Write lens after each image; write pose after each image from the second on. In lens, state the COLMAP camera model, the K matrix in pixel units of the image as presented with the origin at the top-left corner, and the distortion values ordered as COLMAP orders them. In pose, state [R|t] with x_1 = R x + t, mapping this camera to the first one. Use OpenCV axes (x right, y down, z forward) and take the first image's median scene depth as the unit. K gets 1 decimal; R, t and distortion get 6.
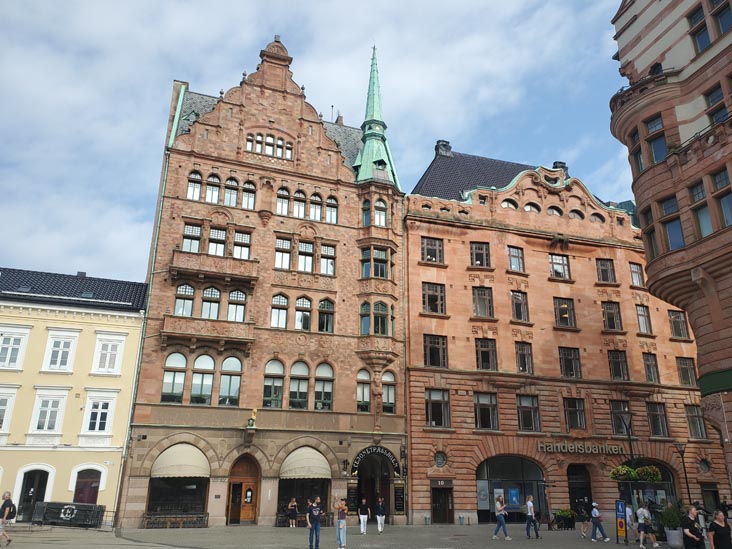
lens RADIAL K [[589.1, 0, 364.8], [0, 589.1, 280.2], [0, 0, 1]] dist [0.058364, -0.074141]
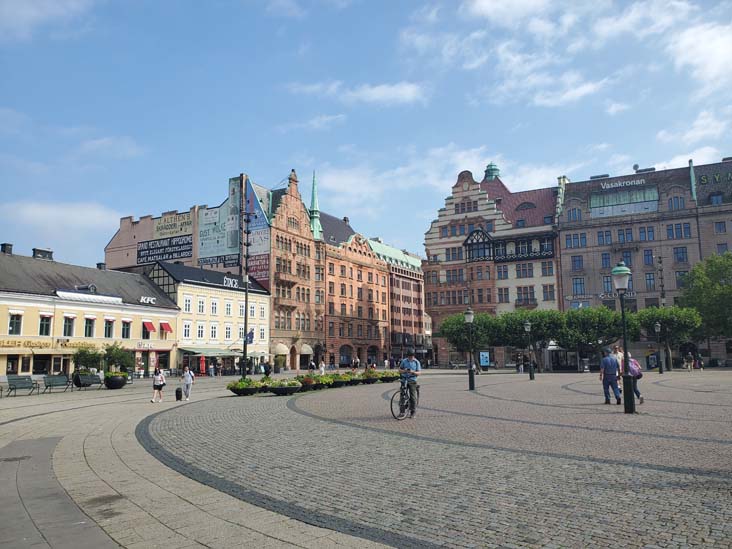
lens RADIAL K [[589.1, 0, 362.6], [0, 589.1, 275.5], [0, 0, 1]] dist [0.058364, -0.074141]
pose [[0.712074, 0.073241, 0.698273, -1.573415], [-0.216370, 0.969031, 0.119006, -0.354782], [-0.667933, -0.235827, 0.705870, -0.909535]]
